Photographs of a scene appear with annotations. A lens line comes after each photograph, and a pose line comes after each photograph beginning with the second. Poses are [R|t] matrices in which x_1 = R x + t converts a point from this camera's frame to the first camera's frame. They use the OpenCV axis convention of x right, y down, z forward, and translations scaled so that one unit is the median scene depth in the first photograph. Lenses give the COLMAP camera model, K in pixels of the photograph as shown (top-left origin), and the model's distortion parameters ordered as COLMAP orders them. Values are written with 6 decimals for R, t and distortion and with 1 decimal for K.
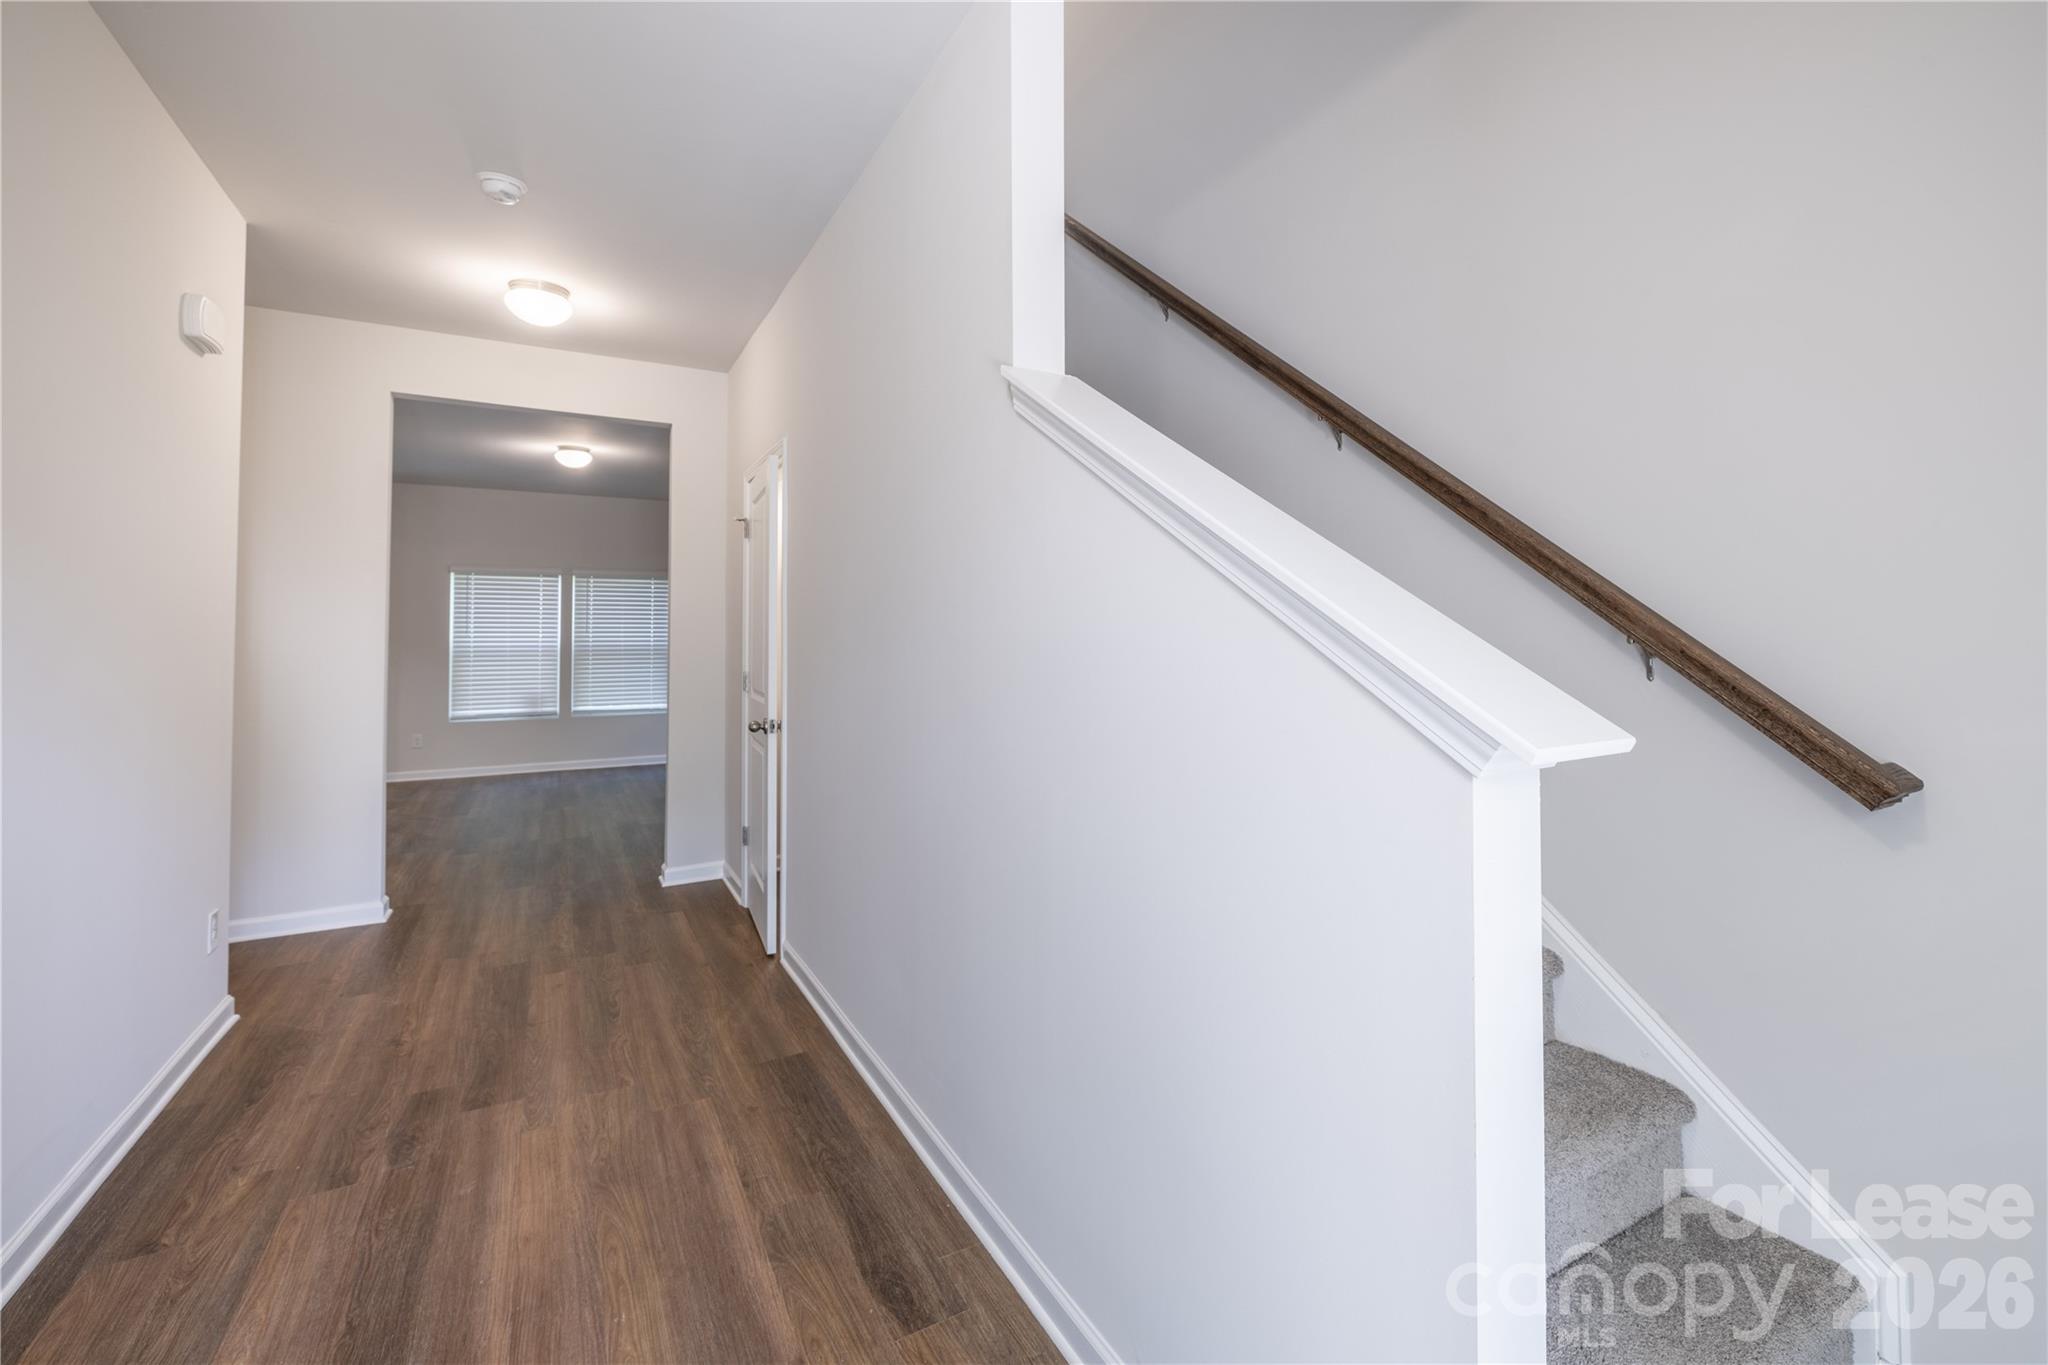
lens RADIAL K [[887.7, 0, 1066.8], [0, 887.7, 604.6], [0, 0, 1]] dist [0.001536, -0.000634]
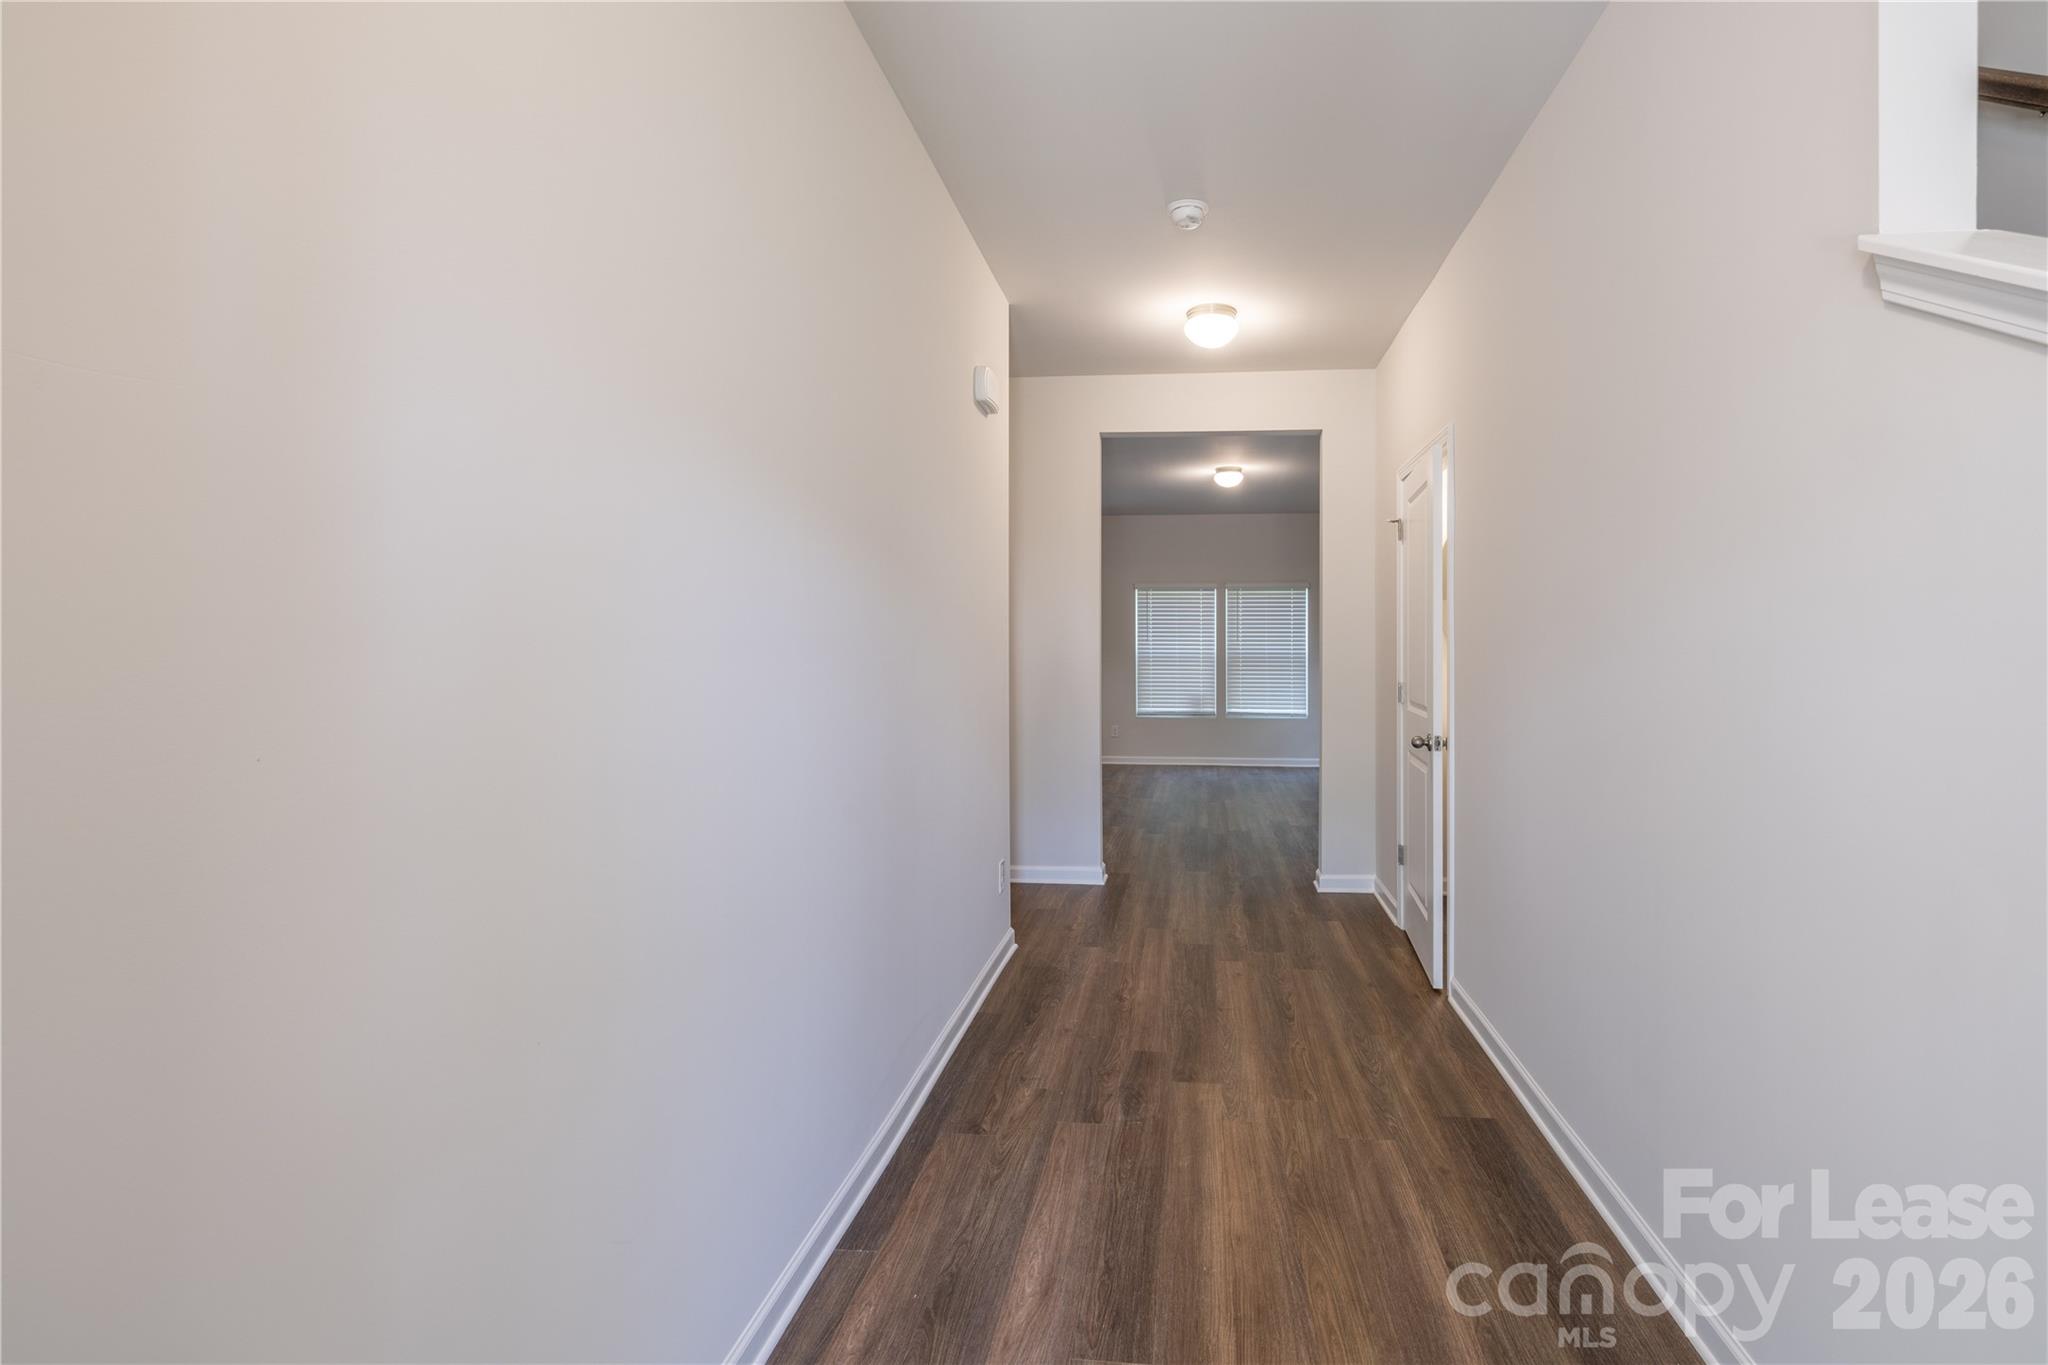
lens RADIAL K [[876.6, 0, 1031.7], [0, 876.6, 648.9], [0, 0, 1]] dist [-0.001058, -0.000266]
pose [[0.756594, 0.005665, -0.653861, -0.083166], [0.020790, 0.999249, 0.032714, 0.002641], [0.653555, -0.038345, 0.755907, 0.070261]]
